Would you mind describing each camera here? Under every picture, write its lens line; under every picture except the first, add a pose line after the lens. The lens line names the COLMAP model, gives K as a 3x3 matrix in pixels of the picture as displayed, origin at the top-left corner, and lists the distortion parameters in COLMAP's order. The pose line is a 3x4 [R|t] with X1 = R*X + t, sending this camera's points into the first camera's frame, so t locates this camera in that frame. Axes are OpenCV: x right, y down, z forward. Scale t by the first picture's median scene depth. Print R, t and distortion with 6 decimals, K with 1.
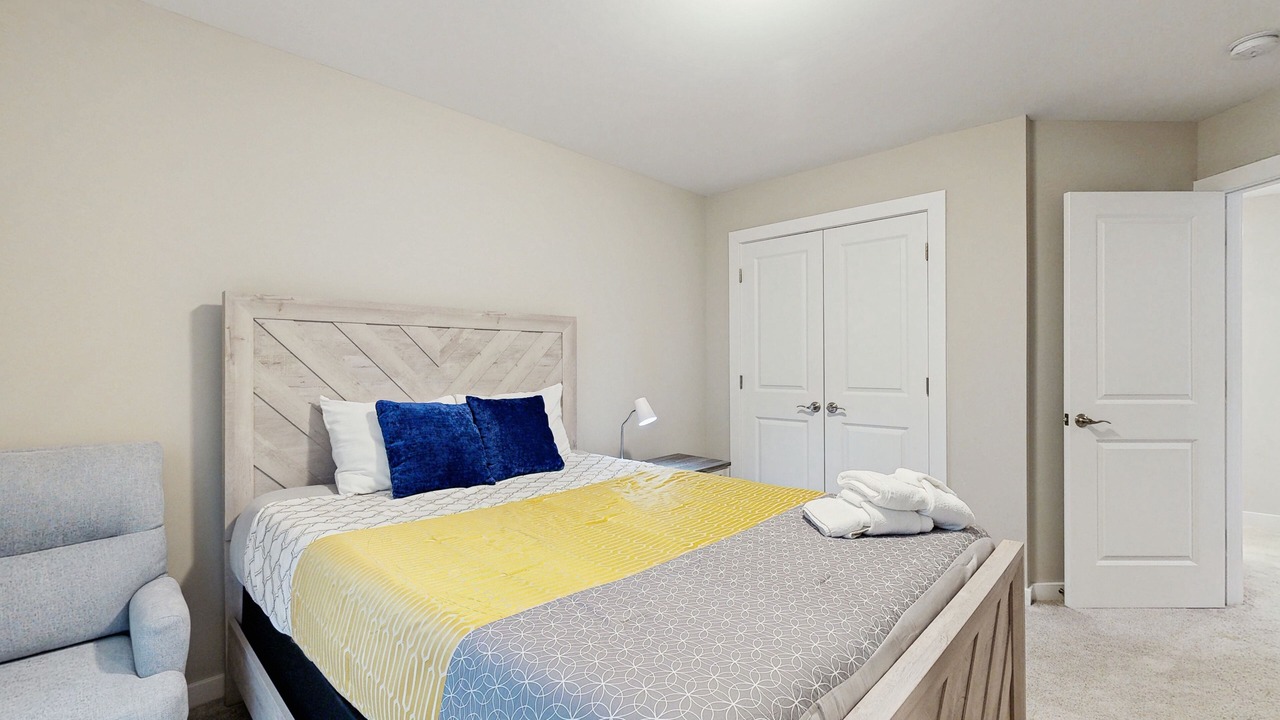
lens RADIAL K [[566.7, 0, 636.1], [0, 566.7, 363.9], [0, 0, 1]] dist [0.002756, 0.000326]
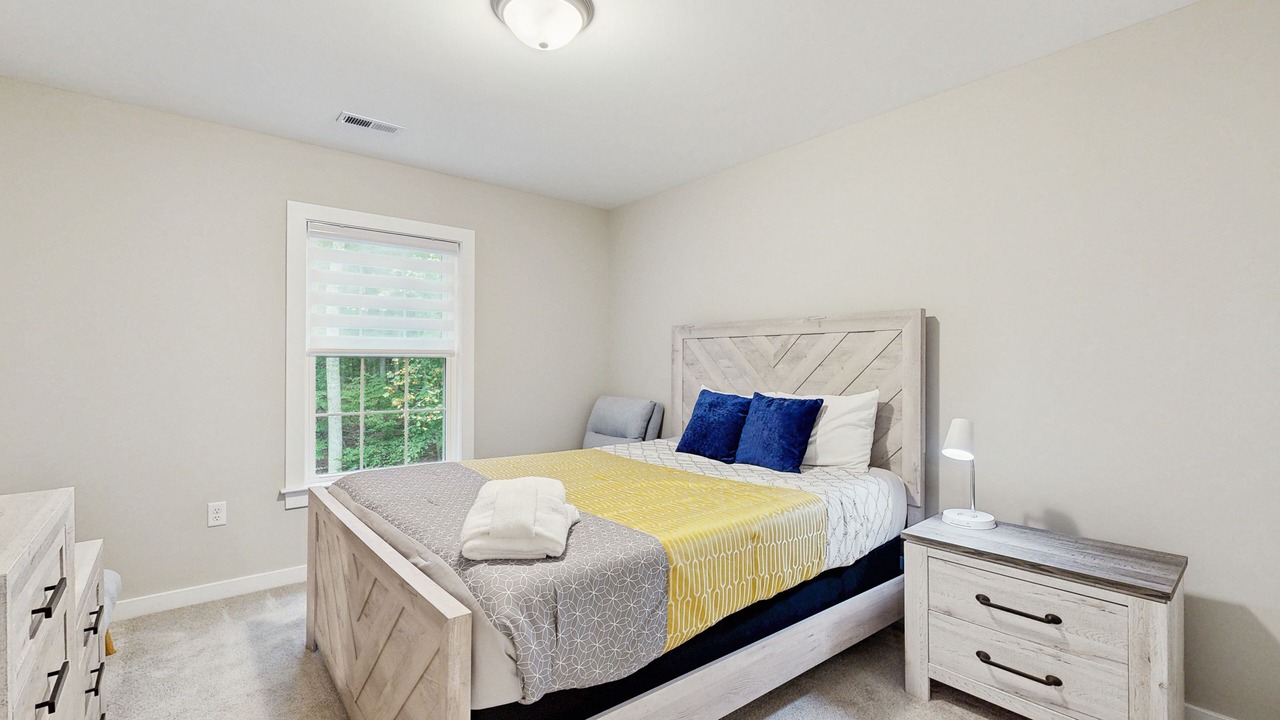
lens RADIAL K [[566.7, 0, 636.1], [0, 566.7, 363.9], [0, 0, 1]] dist [0.002756, 0.000326]
pose [[-0.124235, 0.000818, -0.992252, 0.882552], [-0.009095, 0.999957, 0.001963, -0.003576], [0.992211, 0.009268, -0.124223, 0.852883]]
